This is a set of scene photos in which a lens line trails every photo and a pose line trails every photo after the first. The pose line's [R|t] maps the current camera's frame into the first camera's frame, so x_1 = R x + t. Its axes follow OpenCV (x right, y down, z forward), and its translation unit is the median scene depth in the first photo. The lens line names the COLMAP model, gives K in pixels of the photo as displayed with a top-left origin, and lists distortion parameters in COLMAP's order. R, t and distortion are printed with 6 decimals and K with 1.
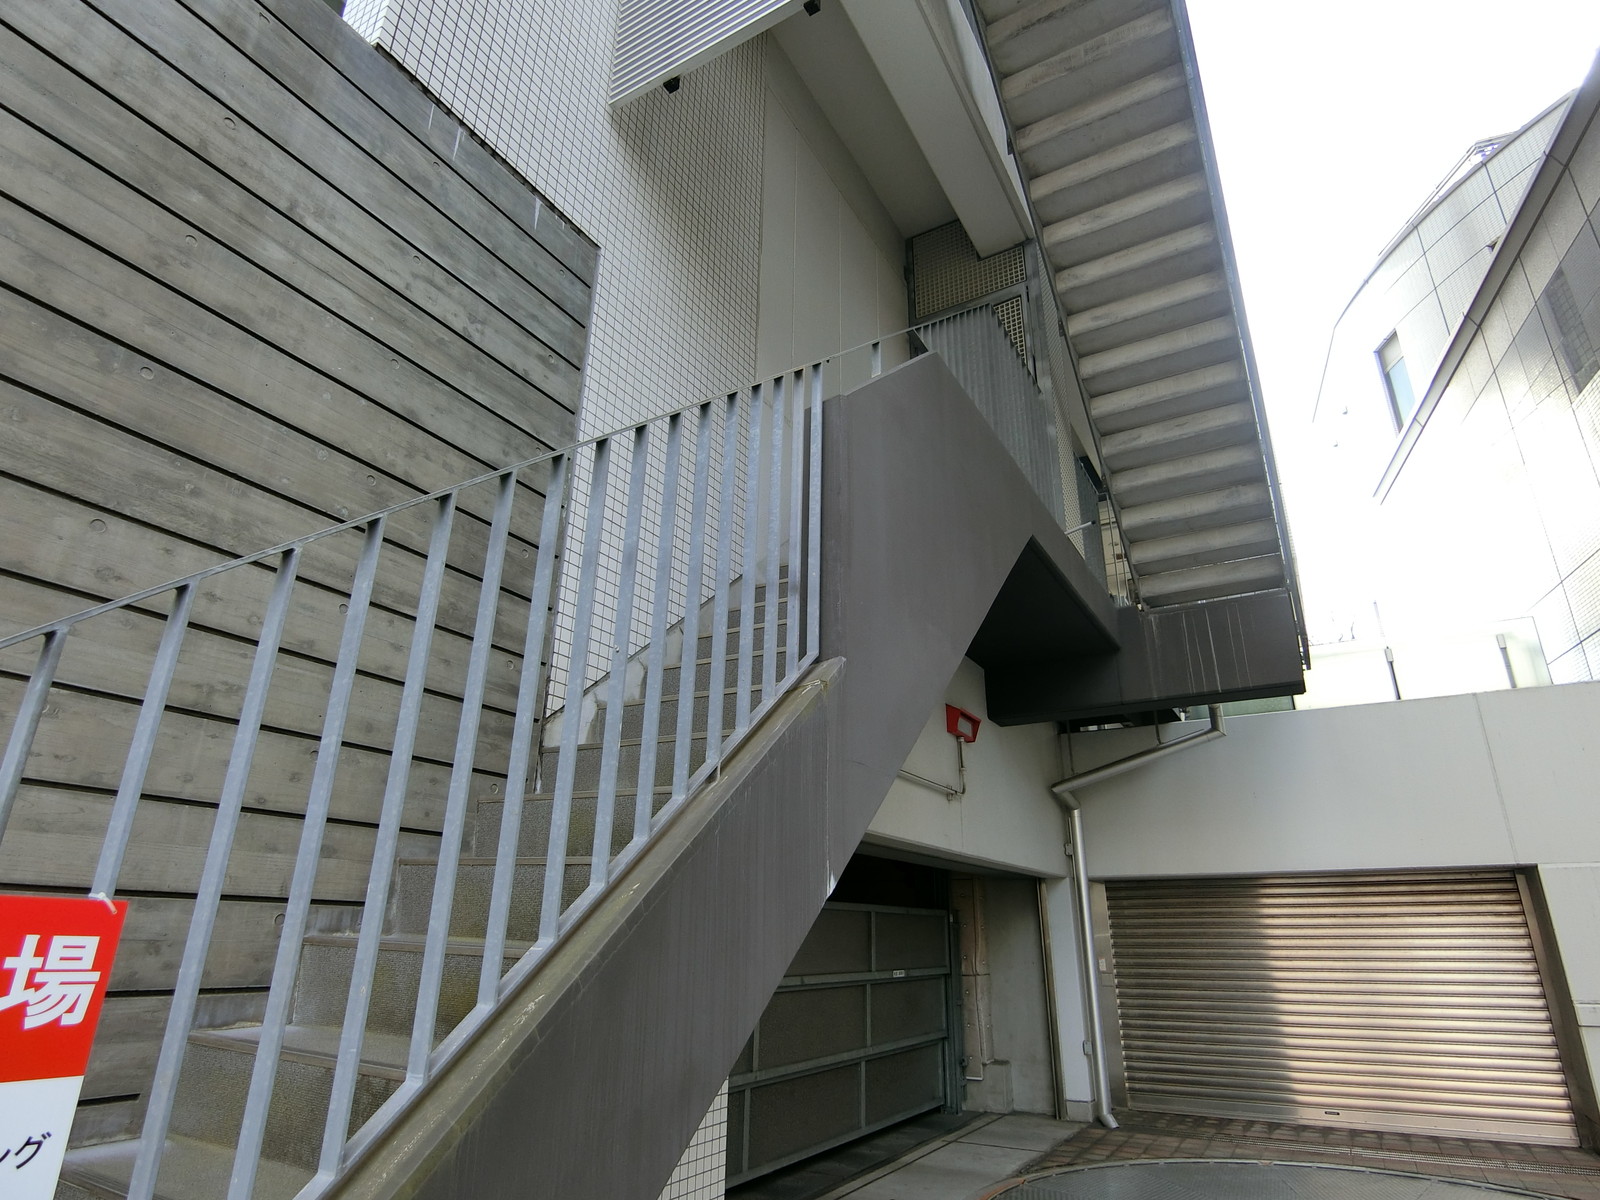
lens RADIAL K [[892.2, 0, 802.4], [0, 892.2, 607.0], [0, 0, 1]] dist [-0.006350, -0.002231]
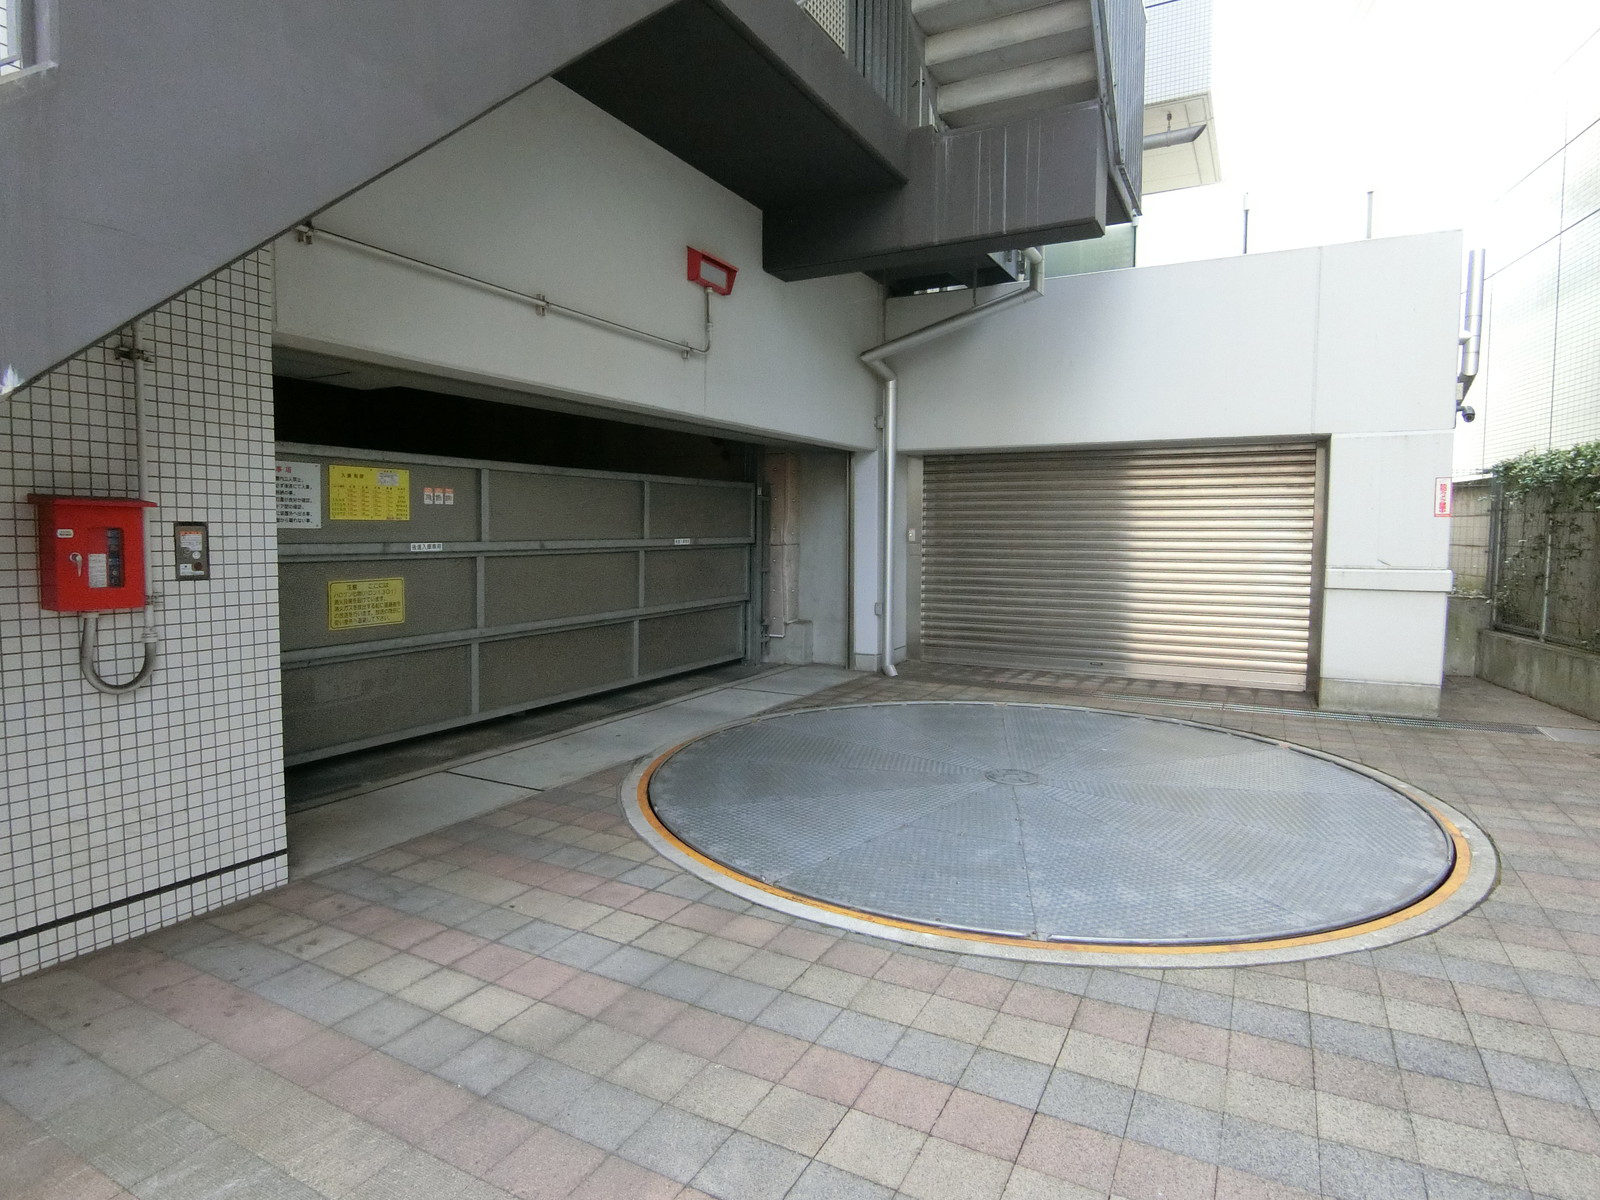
lens RADIAL K [[892.2, 0, 799.1], [0, 892.2, 588.6], [0, 0, 1]] dist [-0.006350, -0.002231]
pose [[0.999729, -0.002971, 0.023089, 0.206257], [-0.006824, 0.910867, 0.412645, 0.044786], [-0.022257, -0.412690, 0.910599, 0.063970]]
